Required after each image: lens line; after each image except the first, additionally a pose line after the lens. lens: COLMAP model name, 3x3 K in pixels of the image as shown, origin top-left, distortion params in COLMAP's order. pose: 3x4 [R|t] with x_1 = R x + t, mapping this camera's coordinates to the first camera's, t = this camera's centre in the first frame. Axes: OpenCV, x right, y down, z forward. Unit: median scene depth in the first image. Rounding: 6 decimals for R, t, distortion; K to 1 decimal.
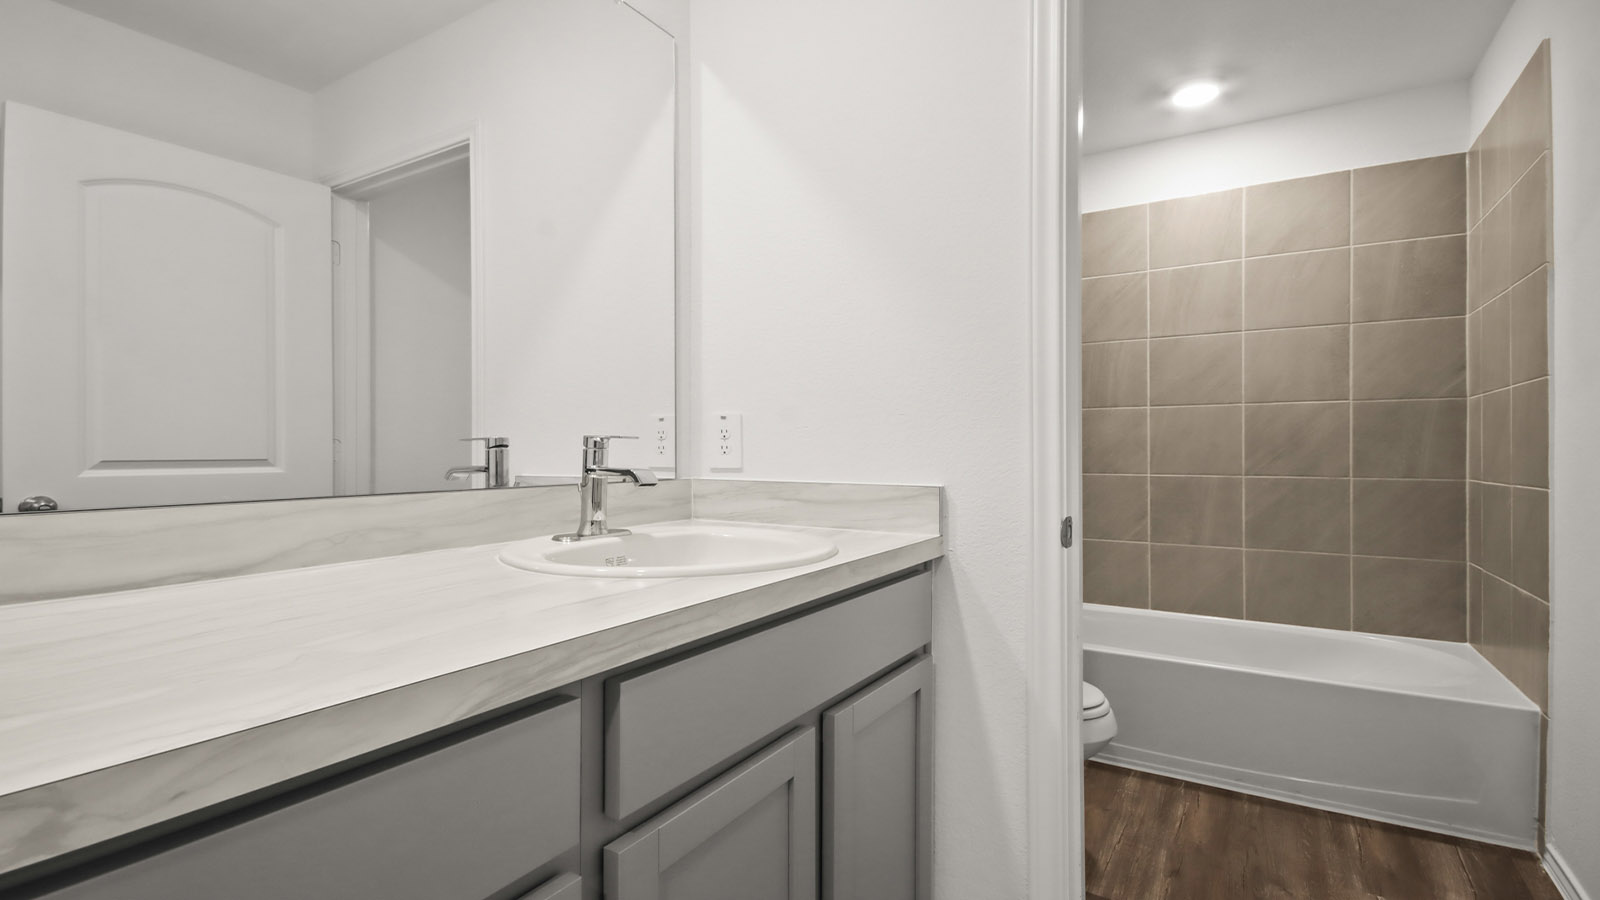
lens RADIAL K [[755.4, 0, 807.1], [0, 755.4, 453.3], [0, 0, 1]] dist [0.001086, 0.000831]
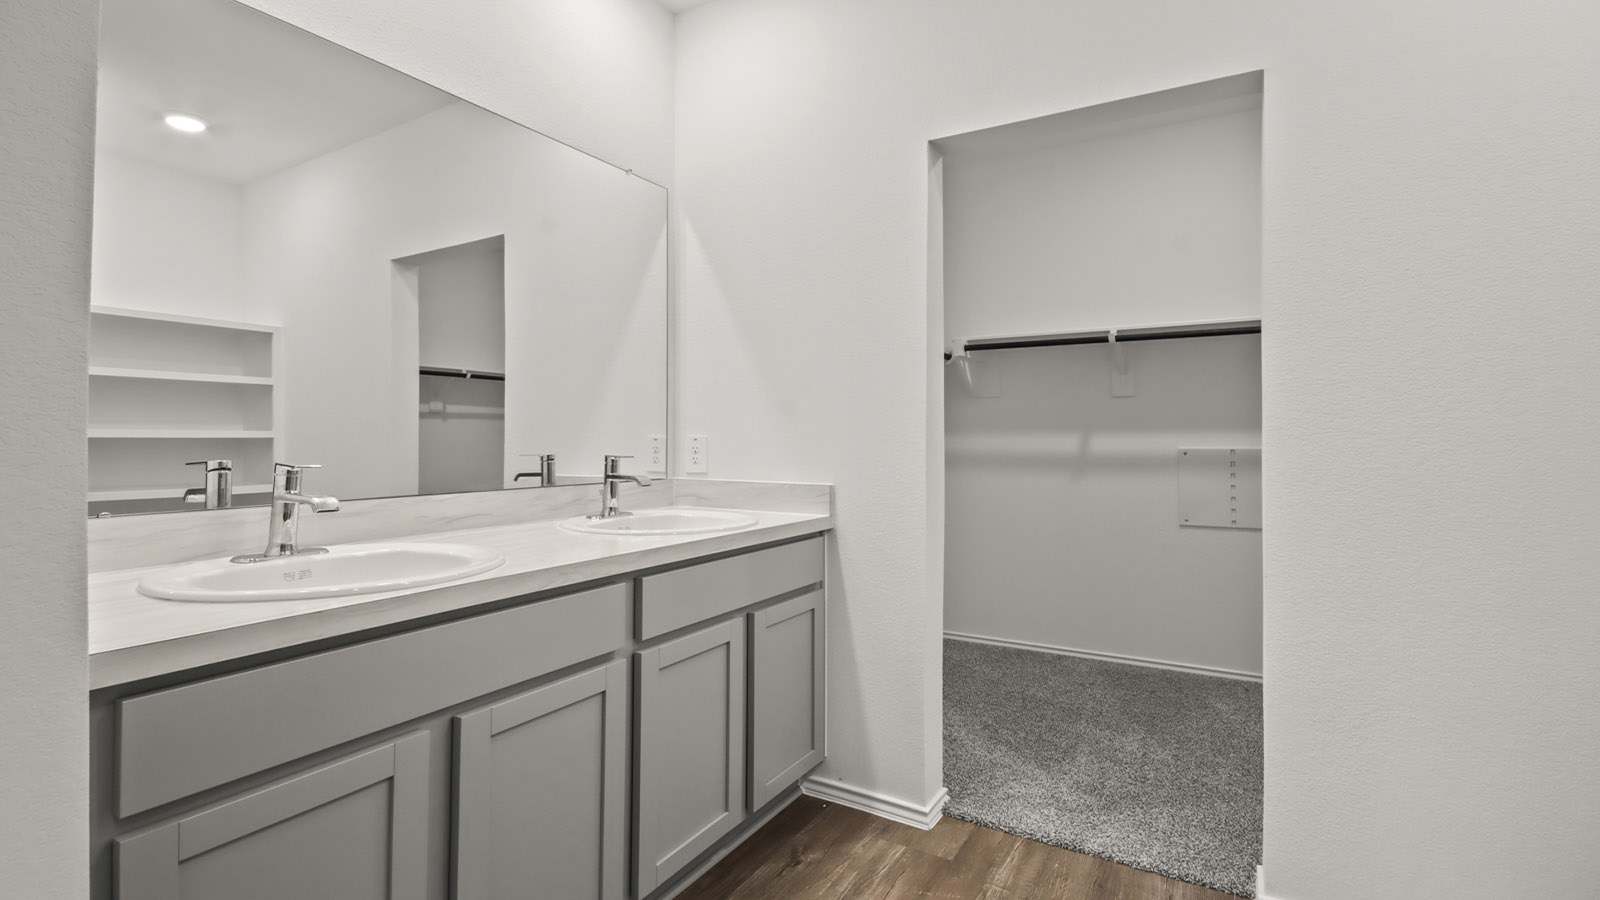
lens RADIAL K [[755.4, 0, 807.1], [0, 755.4, 453.3], [0, 0, 1]] dist [0.001086, 0.000831]
pose [[0.999462, -0.003121, 0.032661, 0.076251], [0.003389, 0.999961, -0.008156, -0.007646], [-0.032634, 0.008262, 0.999433, -0.609236]]
